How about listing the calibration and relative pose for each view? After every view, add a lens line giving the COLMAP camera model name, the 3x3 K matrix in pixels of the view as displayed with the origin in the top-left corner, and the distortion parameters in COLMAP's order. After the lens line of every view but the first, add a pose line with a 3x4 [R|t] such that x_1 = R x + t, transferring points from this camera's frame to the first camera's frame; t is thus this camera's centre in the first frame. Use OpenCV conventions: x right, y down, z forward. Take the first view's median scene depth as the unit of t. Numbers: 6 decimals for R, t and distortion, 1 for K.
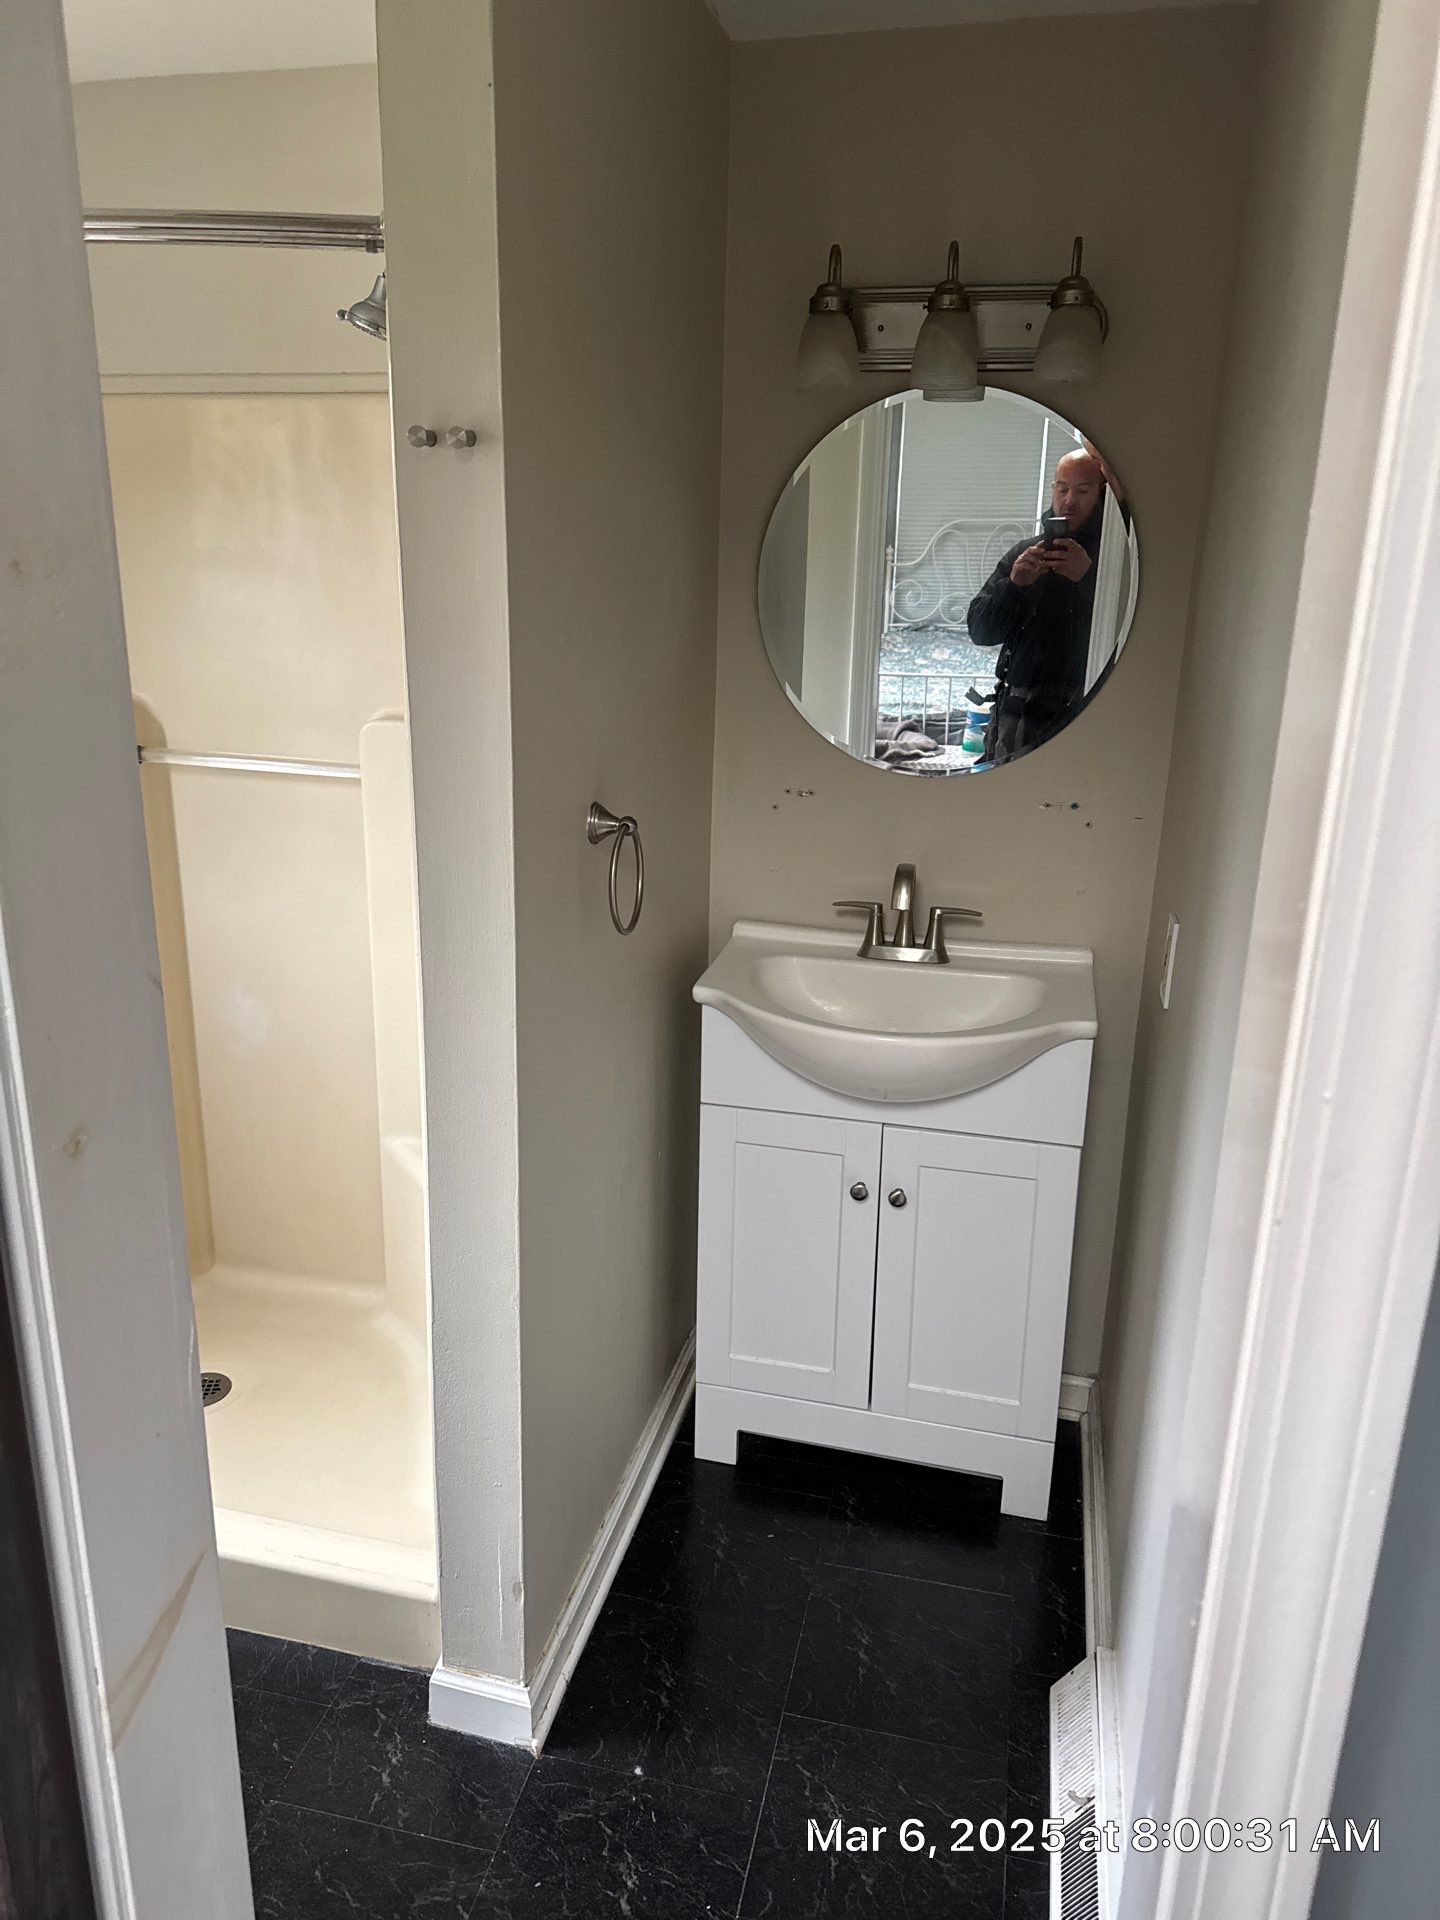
lens RADIAL K [[1354.8, 0, 717.9], [0, 1354.8, 971.5], [0, 0, 1]] dist [0.092013, -0.108503]
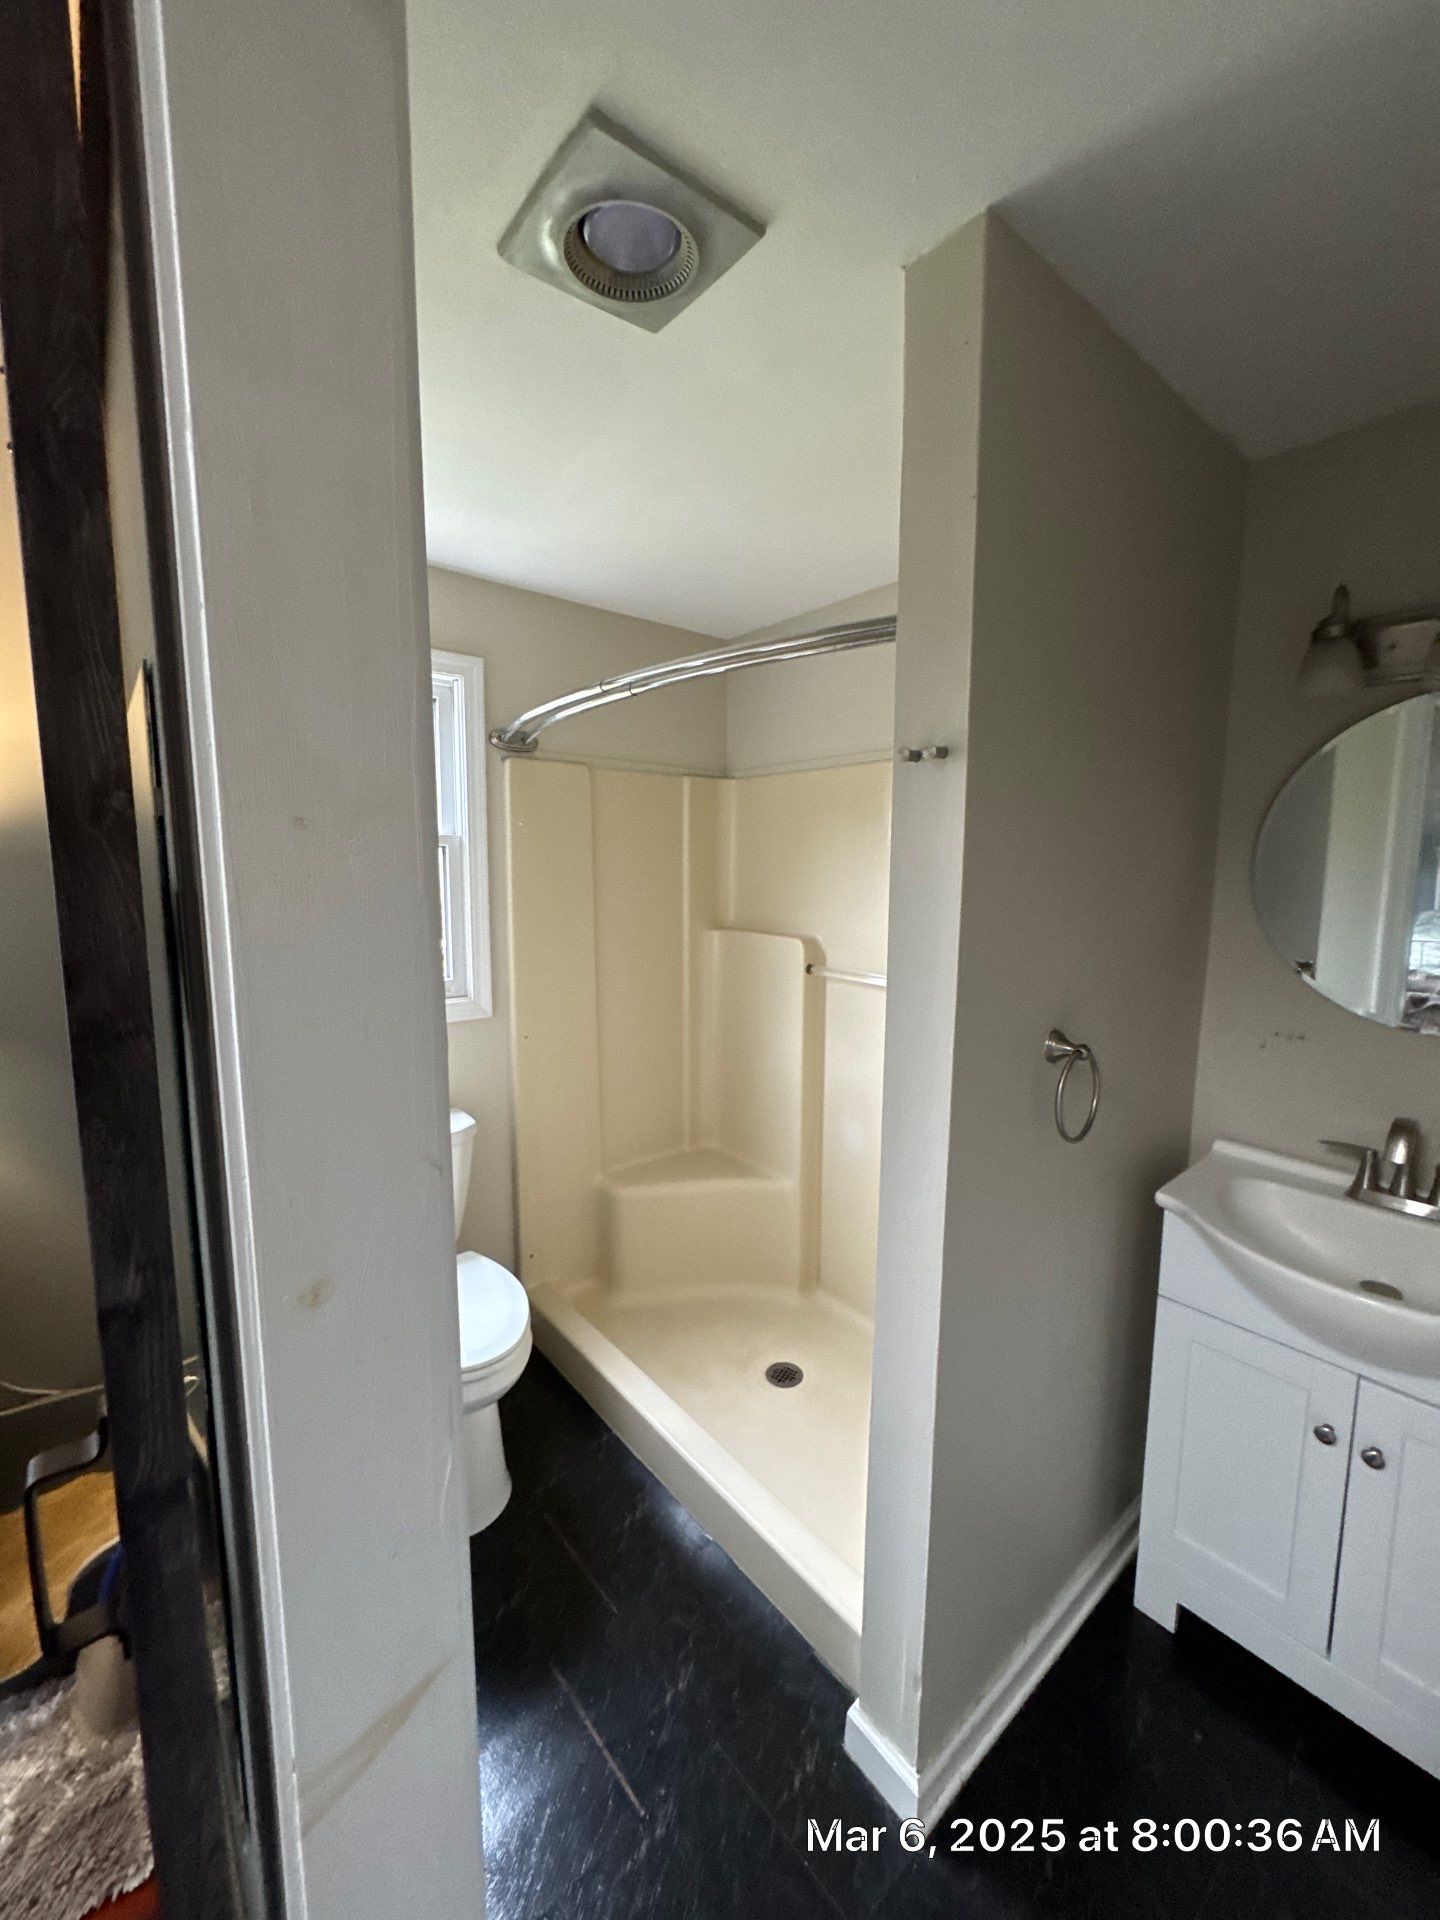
lens RADIAL K [[765.0, 0, 715.9], [0, 765.0, 957.6], [0, 0, 1]] dist [-0.000332, -0.000762]
pose [[0.797344, 0.055312, -0.600985, 0.063811], [-0.159172, 0.979808, -0.121000, -0.045841], [0.582157, 0.192139, 0.790048, 0.212526]]
